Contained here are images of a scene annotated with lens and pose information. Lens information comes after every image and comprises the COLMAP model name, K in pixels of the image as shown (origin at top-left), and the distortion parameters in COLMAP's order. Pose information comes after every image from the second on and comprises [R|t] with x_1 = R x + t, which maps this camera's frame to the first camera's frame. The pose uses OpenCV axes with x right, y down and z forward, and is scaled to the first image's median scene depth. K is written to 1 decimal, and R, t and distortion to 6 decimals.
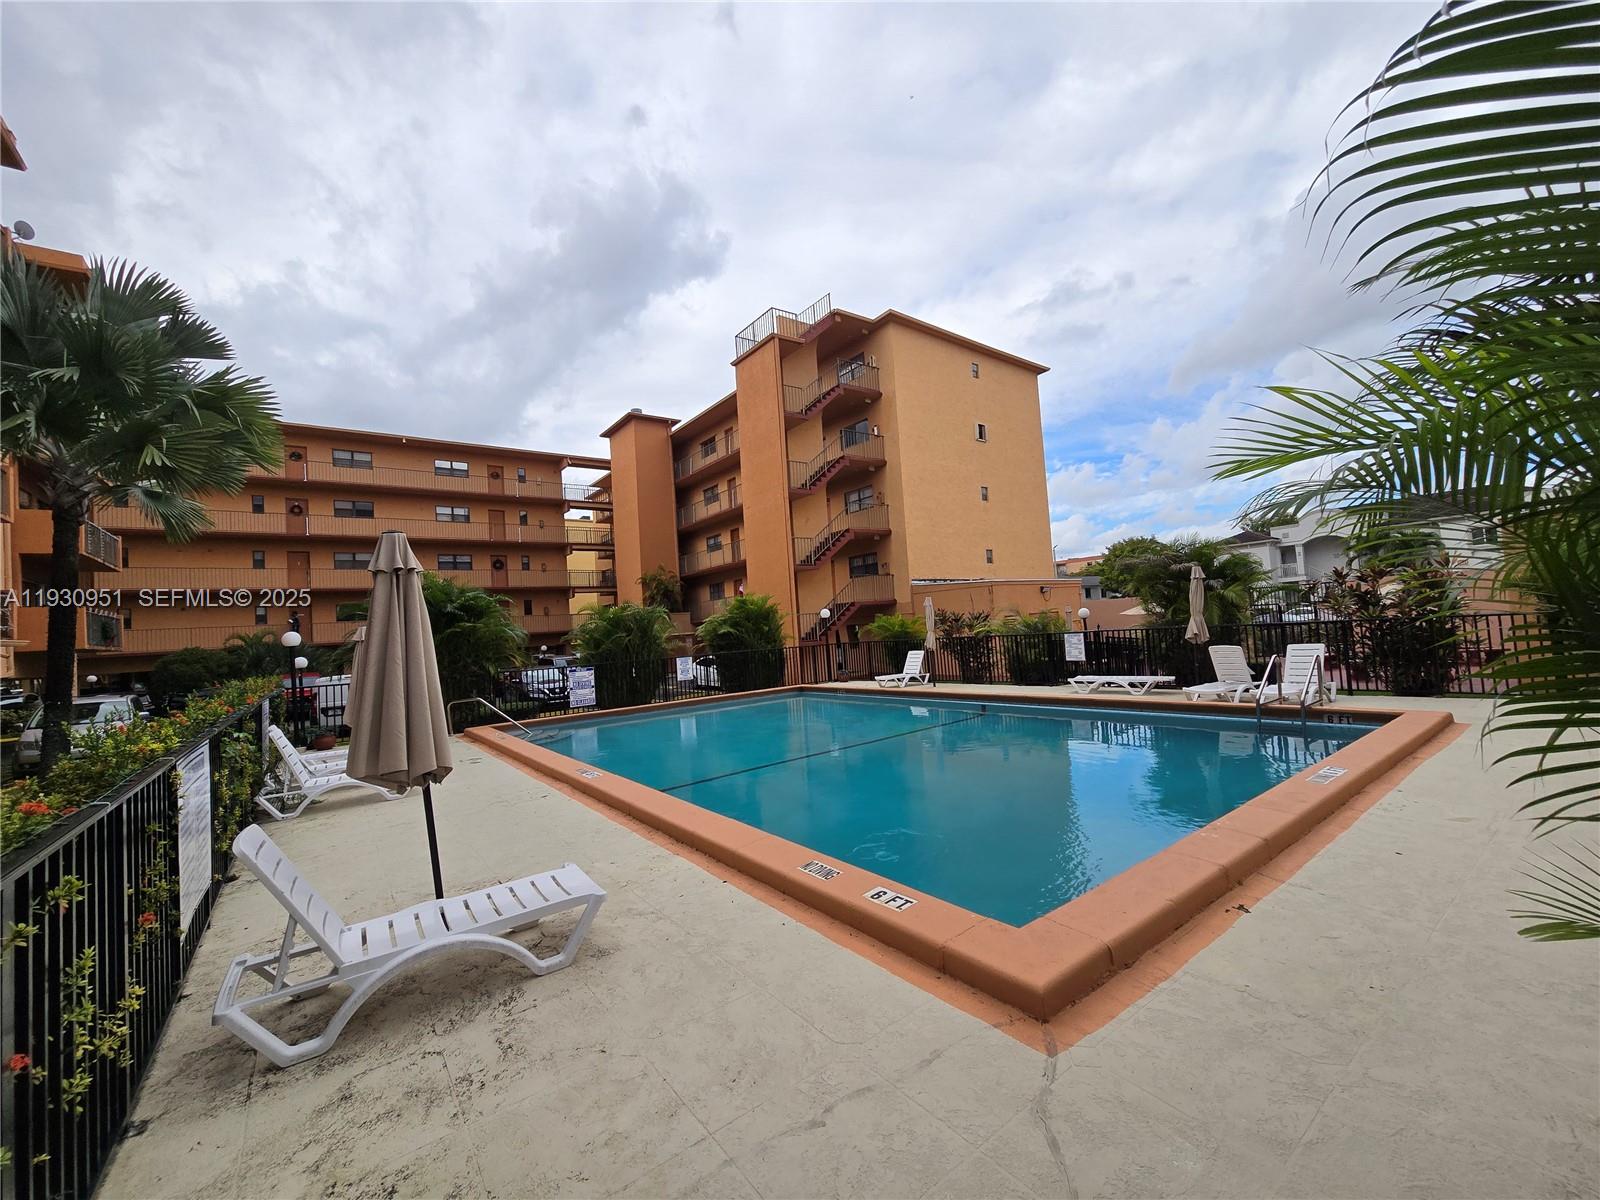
lens RADIAL K [[653.0, 0, 807.7], [0, 653.0, 600.7], [0, 0, 1]] dist [0.000013, 0.000199]
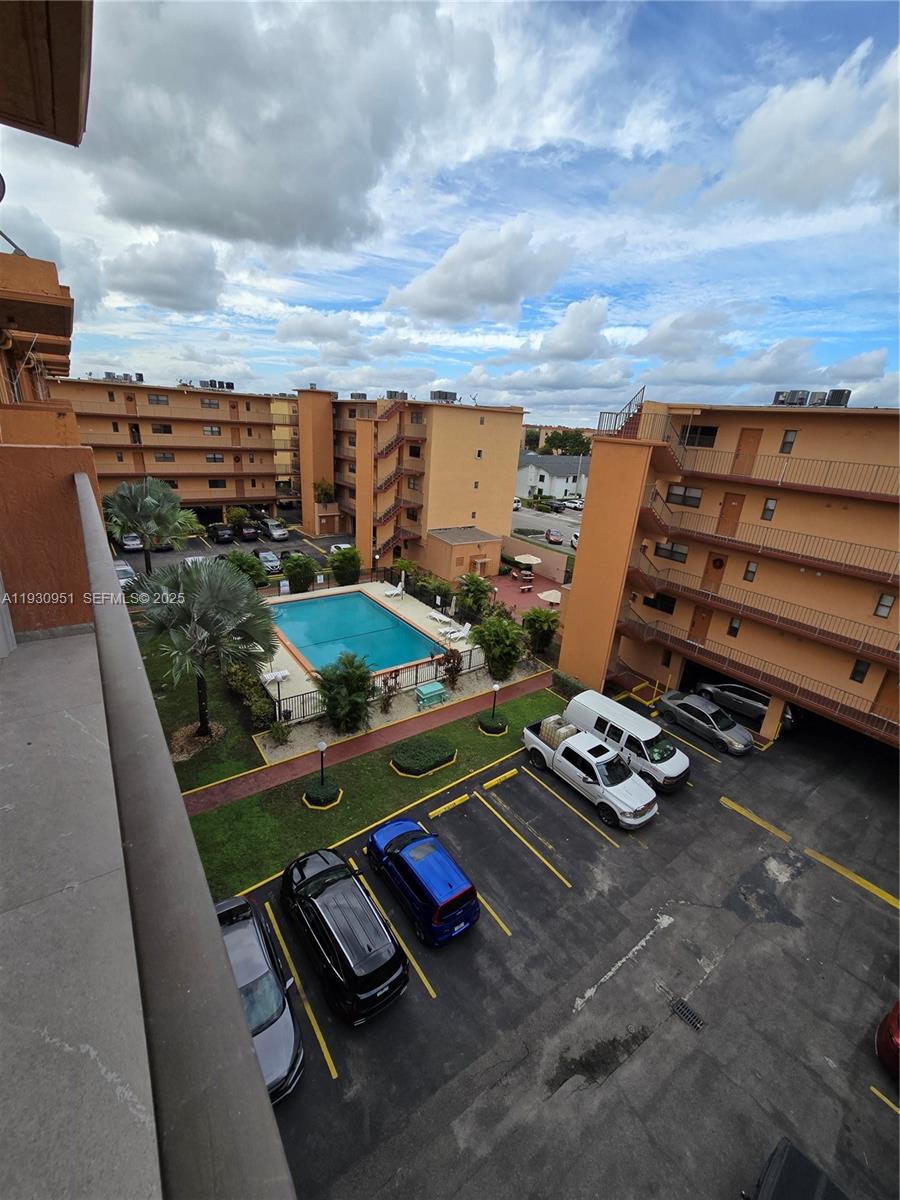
lens RADIAL K [[483.4, 0, 461.1], [0, 483.4, 604.6], [0, 0, 1]] dist [0.007847, 0.000042]
pose [[0.989442, 0.133990, 0.055237, 0.147361], [-0.144894, 0.906140, 0.397387, -0.334664], [0.003193, -0.401195, 0.915987, -0.457257]]
